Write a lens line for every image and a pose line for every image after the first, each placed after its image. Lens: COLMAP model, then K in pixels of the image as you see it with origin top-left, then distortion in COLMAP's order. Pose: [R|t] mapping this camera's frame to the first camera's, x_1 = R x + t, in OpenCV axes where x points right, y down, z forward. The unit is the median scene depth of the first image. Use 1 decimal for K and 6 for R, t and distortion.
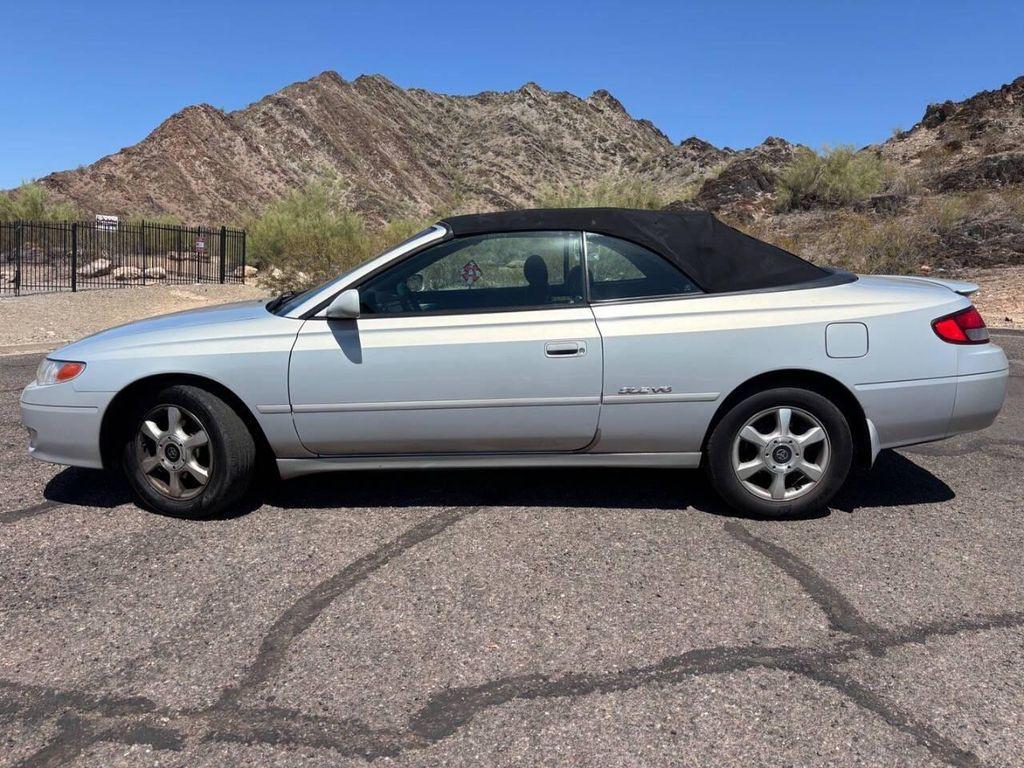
lens RADIAL K [[780.7, 0, 517.7], [0, 780.7, 388.6], [0, 0, 1]] dist [0.040257, -0.045959]
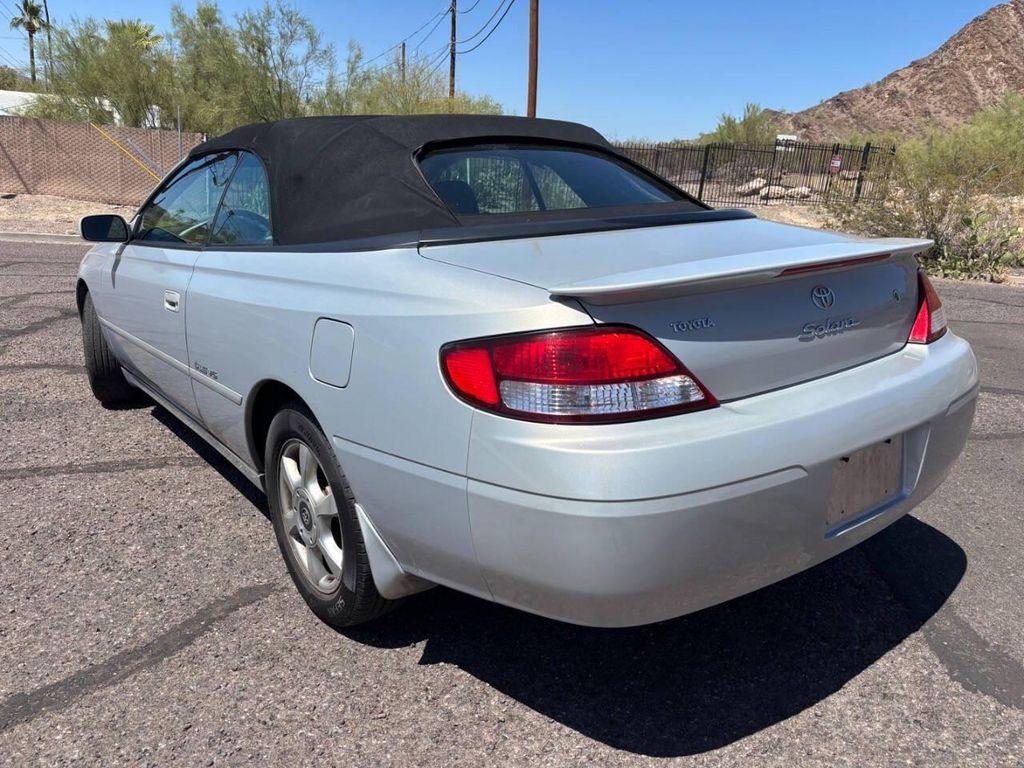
lens RADIAL K [[780.7, 0, 515.9], [0, 780.7, 376.8], [0, 0, 1]] dist [0.040257, -0.045959]
pose [[0.619581, 0.202492, -0.758364, 0.865496], [-0.137382, 0.979214, 0.149221, -0.136124], [0.772817, 0.011731, 0.634521, 0.712367]]
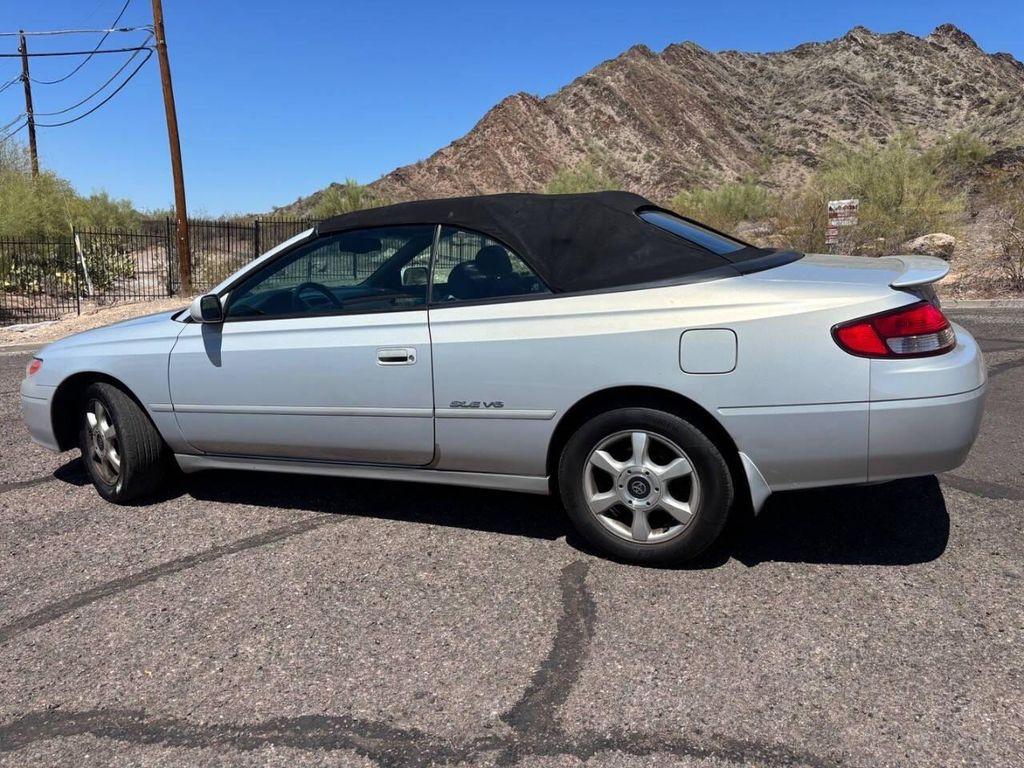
lens RADIAL K [[780.7, 0, 514.5], [0, 780.7, 385.4], [0, 0, 1]] dist [0.040257, -0.045959]
pose [[0.925719, 0.031703, -0.376882, 0.507595], [-0.020432, 0.999217, 0.033867, -0.047336], [0.377661, -0.023651, 0.925642, 0.187183]]
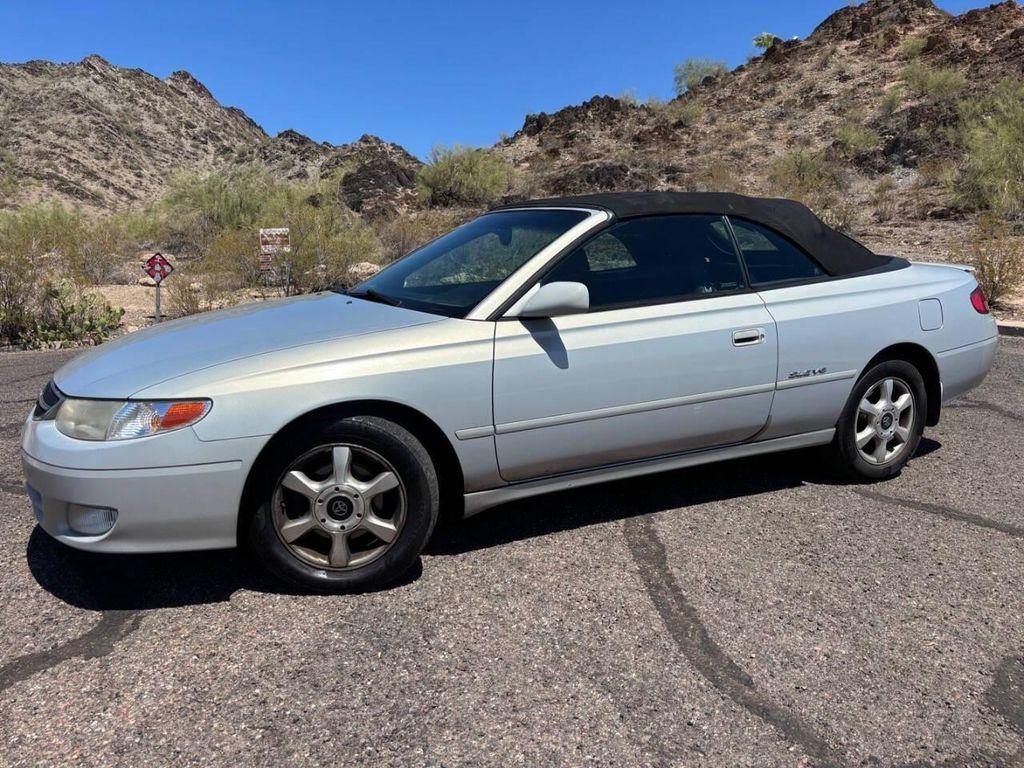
lens RADIAL K [[780.7, 0, 516.7], [0, 780.7, 387.5], [0, 0, 1]] dist [0.040257, -0.045959]
pose [[0.882636, -0.089311, 0.461494, -0.610244], [0.086960, 0.995862, 0.026409, -0.036629], [-0.461942, 0.016822, 0.886750, 0.253563]]
